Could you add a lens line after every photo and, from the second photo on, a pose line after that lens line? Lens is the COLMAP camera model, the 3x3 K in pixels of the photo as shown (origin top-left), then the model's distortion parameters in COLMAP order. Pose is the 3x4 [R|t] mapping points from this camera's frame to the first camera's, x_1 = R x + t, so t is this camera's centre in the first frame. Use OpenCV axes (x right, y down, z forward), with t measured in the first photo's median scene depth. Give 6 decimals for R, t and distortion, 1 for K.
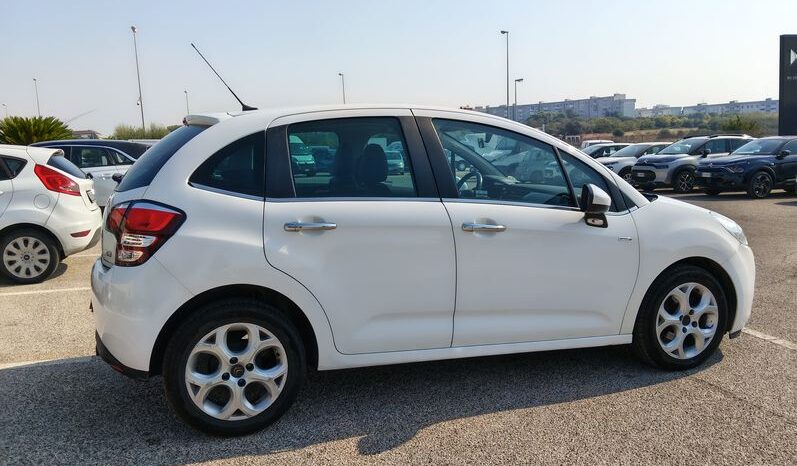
lens RADIAL K [[639.0, 0, 396.1], [0, 639.0, 235.1], [0, 0, 1]] dist [0.091559, -0.202587]
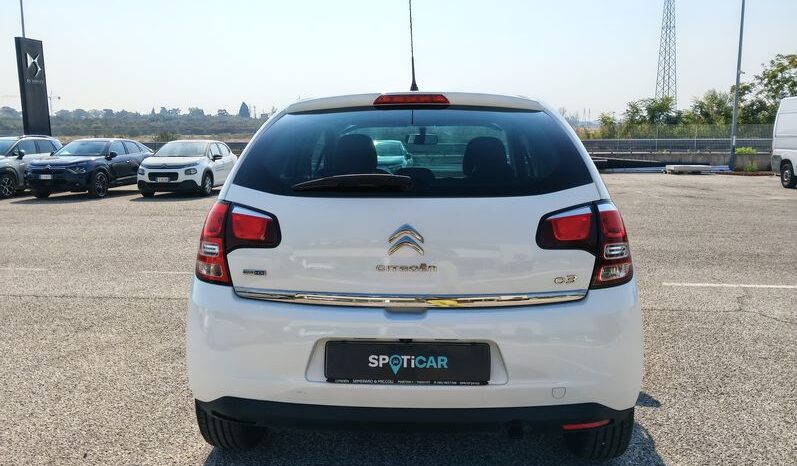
lens RADIAL K [[639.0, 0, 396.1], [0, 639.0, 235.1], [0, 0, 1]] dist [0.091559, -0.202587]
pose [[0.387010, -0.109800, 0.915515, -1.096908], [0.114085, 0.990958, 0.070622, -0.087127], [-0.914990, 0.077115, 0.396037, 0.822668]]
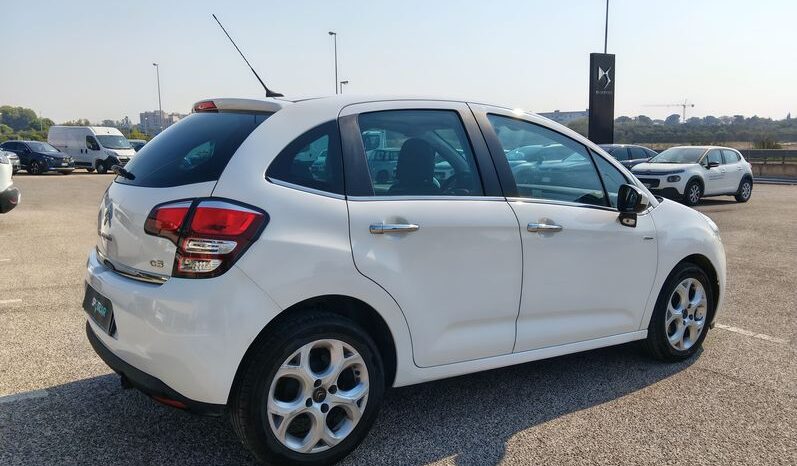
lens RADIAL K [[639.0, 0, 396.1], [0, 639.0, 235.1], [0, 0, 1]] dist [0.091559, -0.202587]
pose [[0.961212, -0.009865, 0.275634, -0.352583], [0.009932, 0.999950, 0.001152, -0.004453], [-0.275631, 0.001630, 0.961262, 0.125311]]
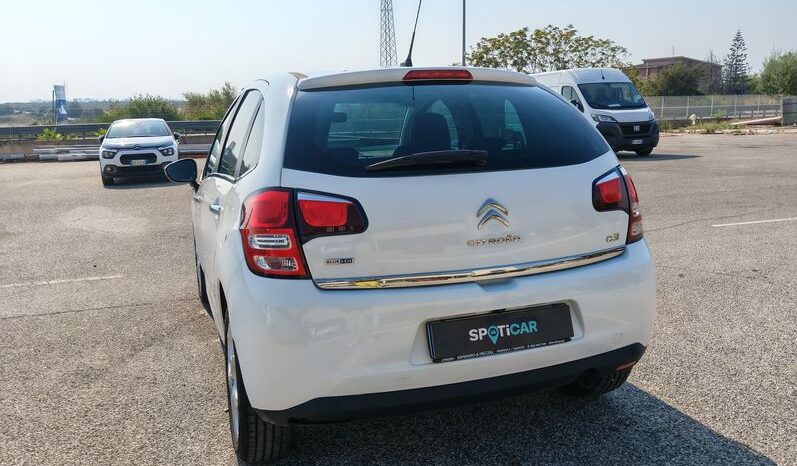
lens RADIAL K [[639.0, 0, 396.1], [0, 639.0, 235.1], [0, 0, 1]] dist [0.091559, -0.202587]
pose [[-0.007270, -0.156799, 0.987604, -1.157651], [0.156026, 0.975356, 0.156003, -0.132981], [-0.987726, 0.155226, 0.017374, 1.168868]]
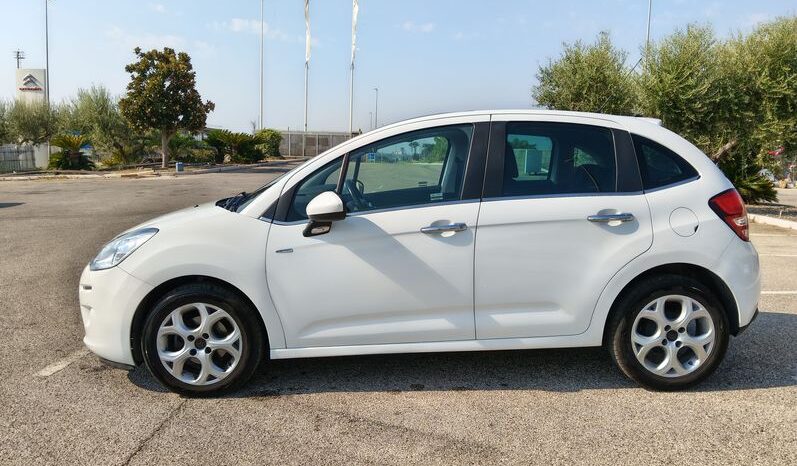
lens RADIAL K [[639.0, 0, 396.1], [0, 639.0, 235.1], [0, 0, 1]] dist [0.091559, -0.202587]
pose [[-0.943946, -0.017062, 0.329658, -0.291129], [0.064284, 0.970042, 0.234277, -0.318202], [-0.323779, 0.242337, -0.914571, 2.532447]]
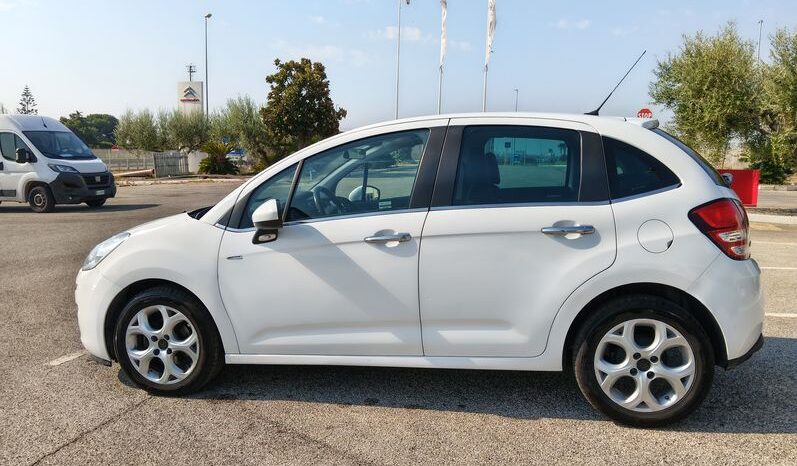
lens RADIAL K [[639.0, 0, 396.1], [0, 639.0, 235.1], [0, 0, 1]] dist [0.091559, -0.202587]
pose [[-0.847011, -0.031890, 0.530618, -0.574772], [0.096195, 0.972523, 0.212002, -0.294212], [-0.522799, 0.230611, -0.820670, 2.356542]]
